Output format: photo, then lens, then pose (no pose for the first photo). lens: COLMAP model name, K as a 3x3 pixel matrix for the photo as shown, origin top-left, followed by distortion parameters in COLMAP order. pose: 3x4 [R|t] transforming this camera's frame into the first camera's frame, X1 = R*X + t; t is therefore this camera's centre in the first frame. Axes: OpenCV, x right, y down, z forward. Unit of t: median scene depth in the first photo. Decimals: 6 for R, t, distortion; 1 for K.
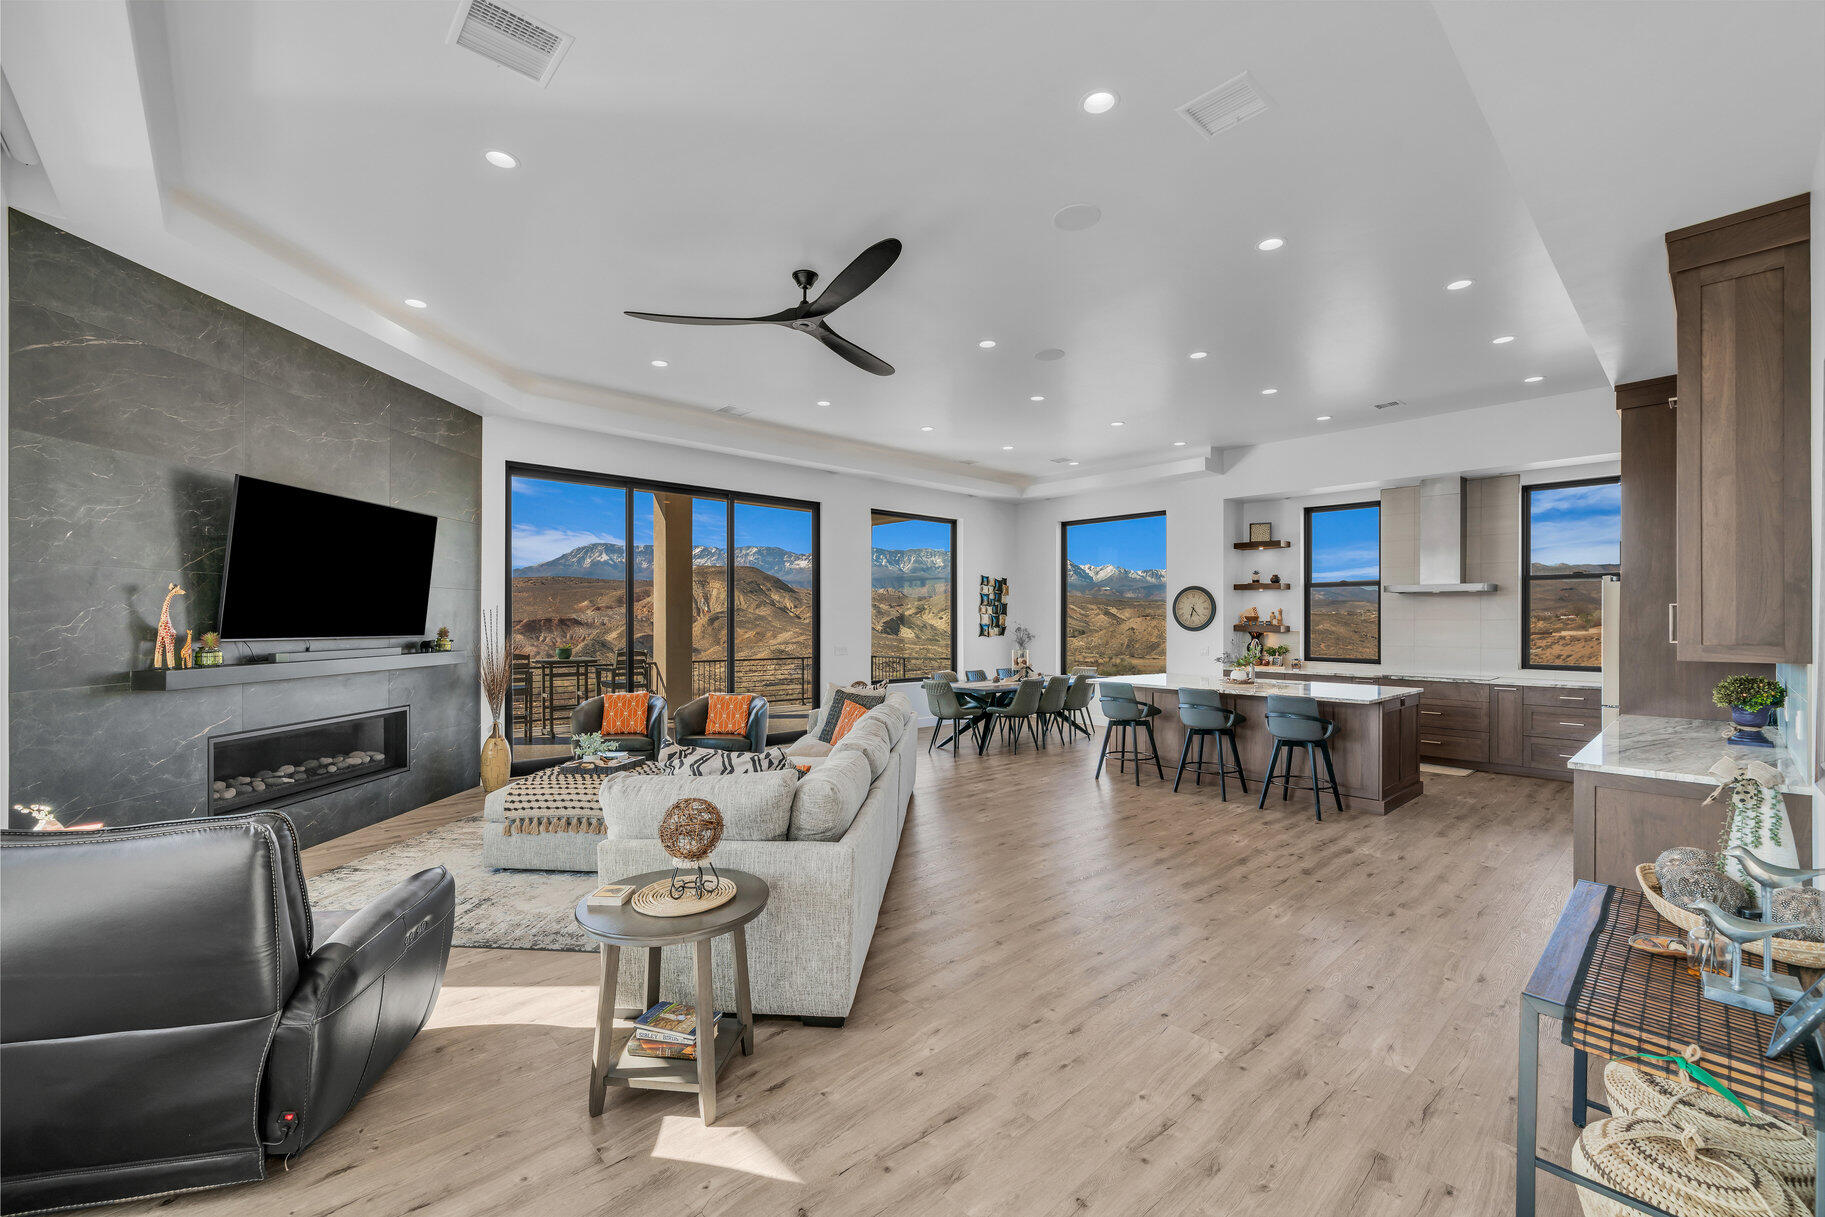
lens RADIAL K [[744.0, 0, 901.4], [0, 744.0, 616.4], [0, 0, 1]] dist [0.001207, 0.000147]
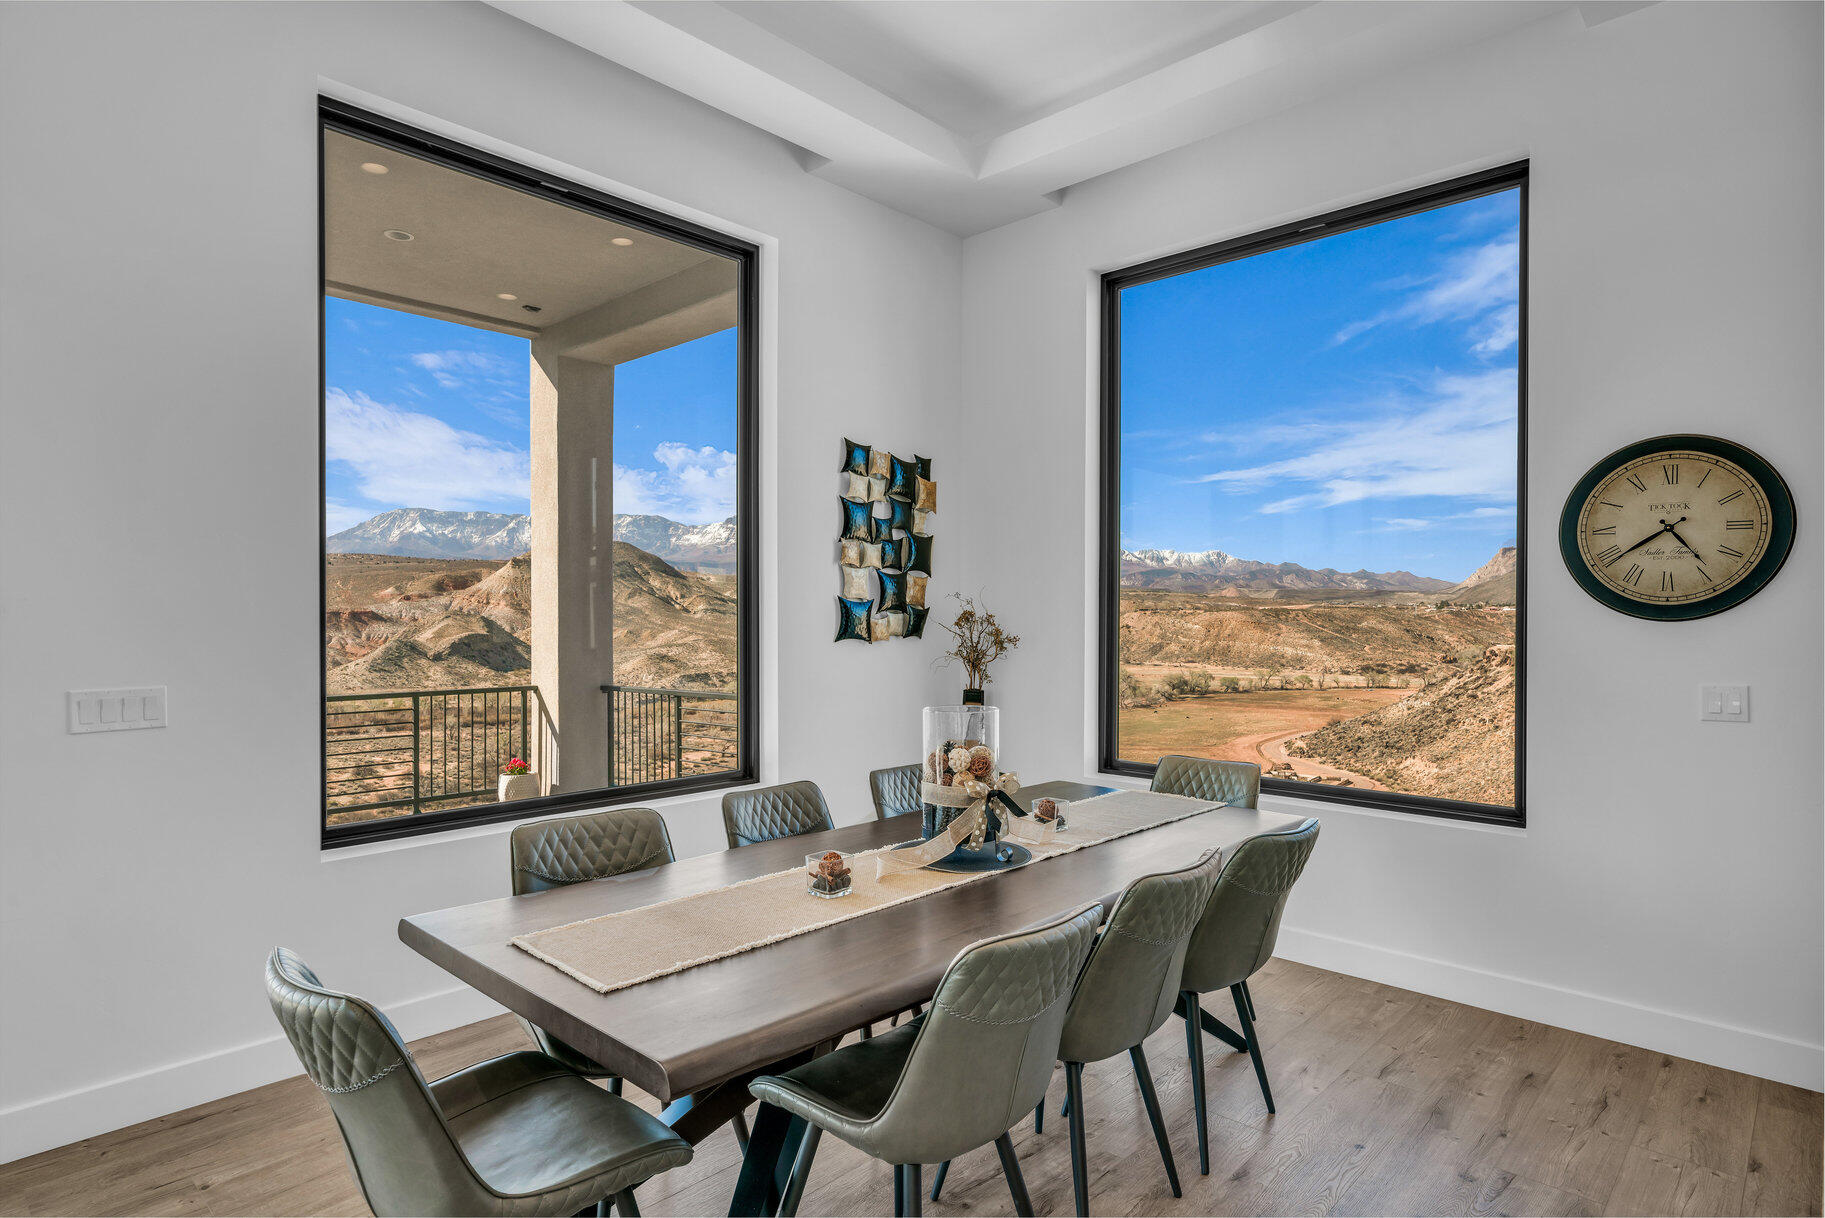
lens RADIAL K [[982.8, 0, 910.6], [0, 982.8, 605.1], [0, 0, 1]] dist [0.028068, -0.003673]
pose [[0.996376, 0.001522, 0.085045, 0.118371], [-0.001070, 0.999985, -0.005366, 0.017106], [-0.085052, 0.005256, 0.996363, 0.705898]]
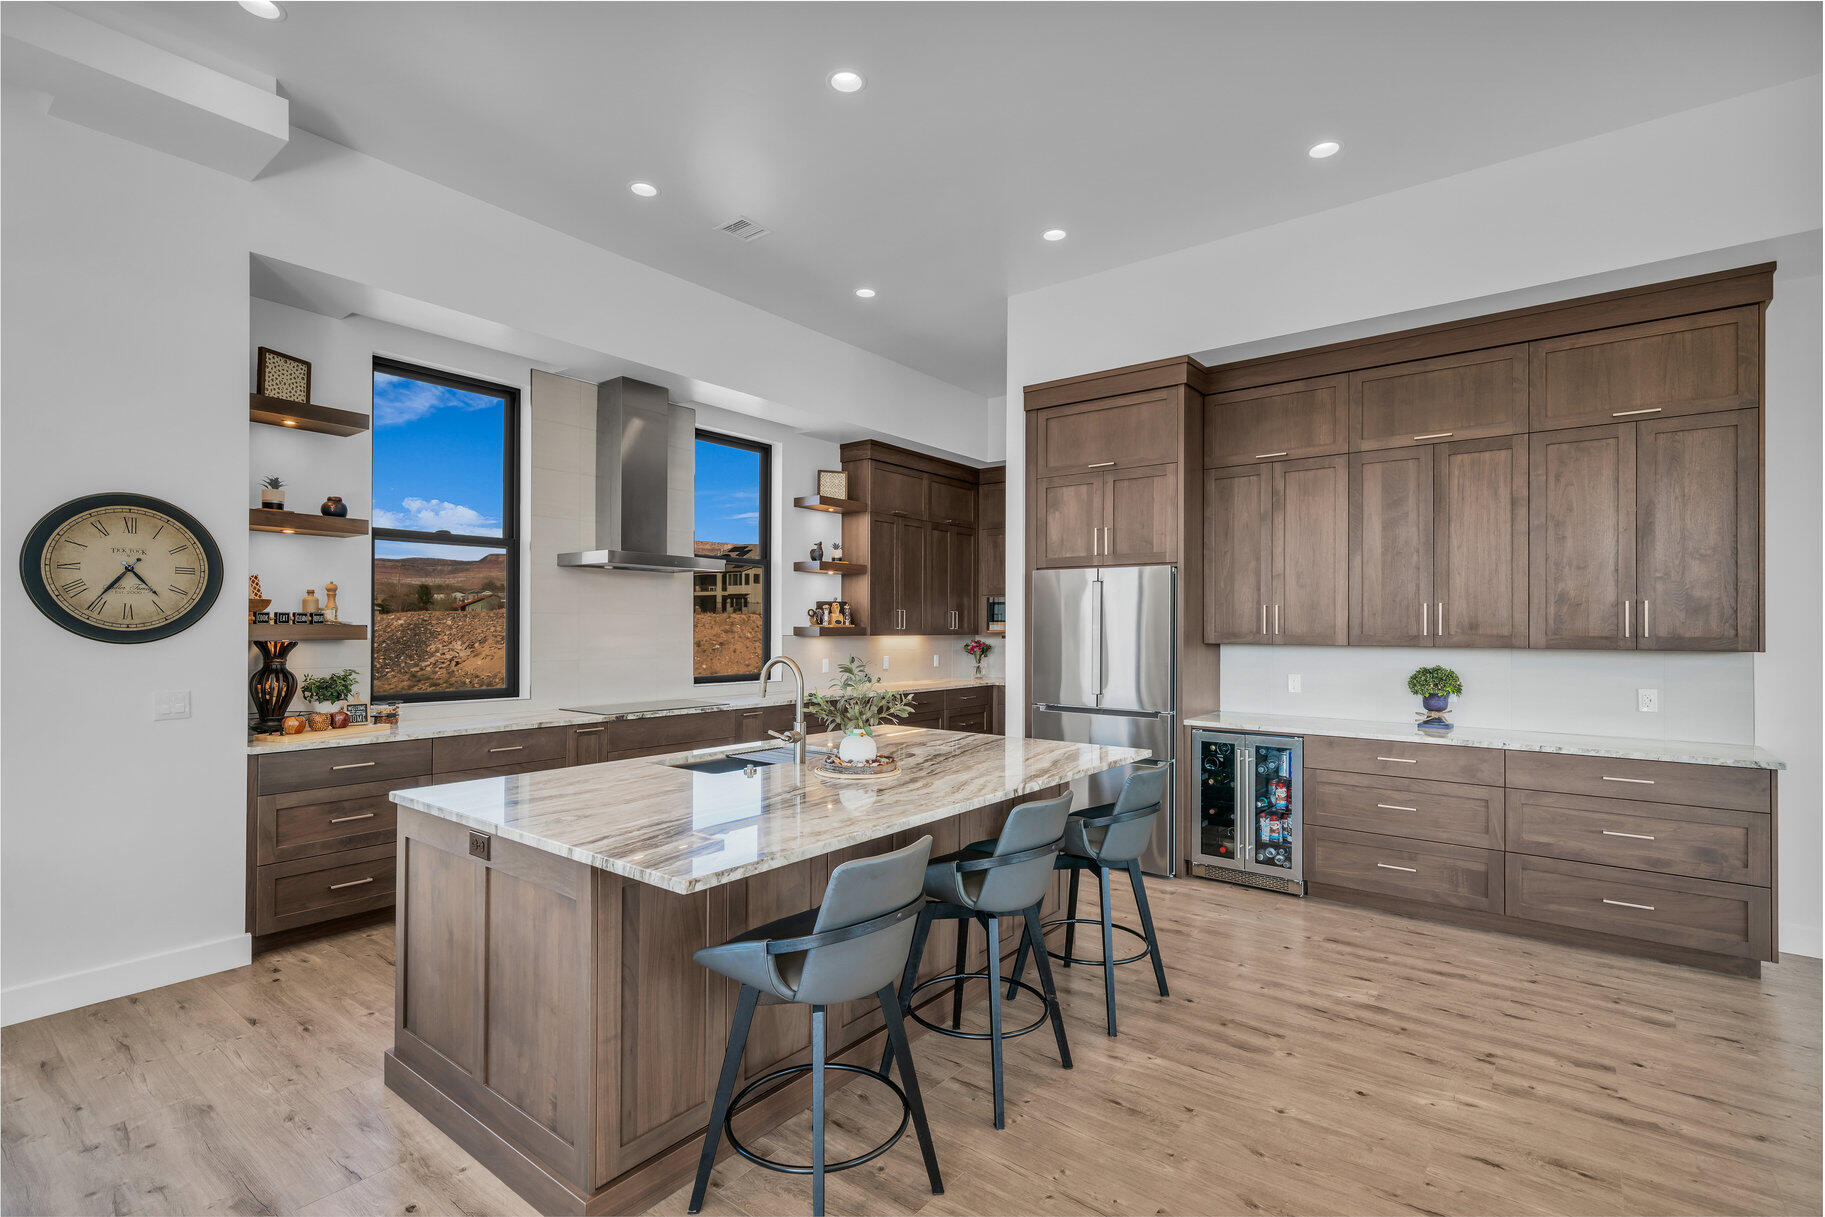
lens RADIAL K [[844.4, 0, 911.4], [0, 844.4, 621.9], [0, 0, 1]] dist [0.004188, -0.000280]
pose [[-0.166574, 0.002130, 0.986027, 0.003825], [-0.008801, 0.999955, -0.003647, 0.009651], [-0.985990, -0.009285, -0.166547, 0.757796]]
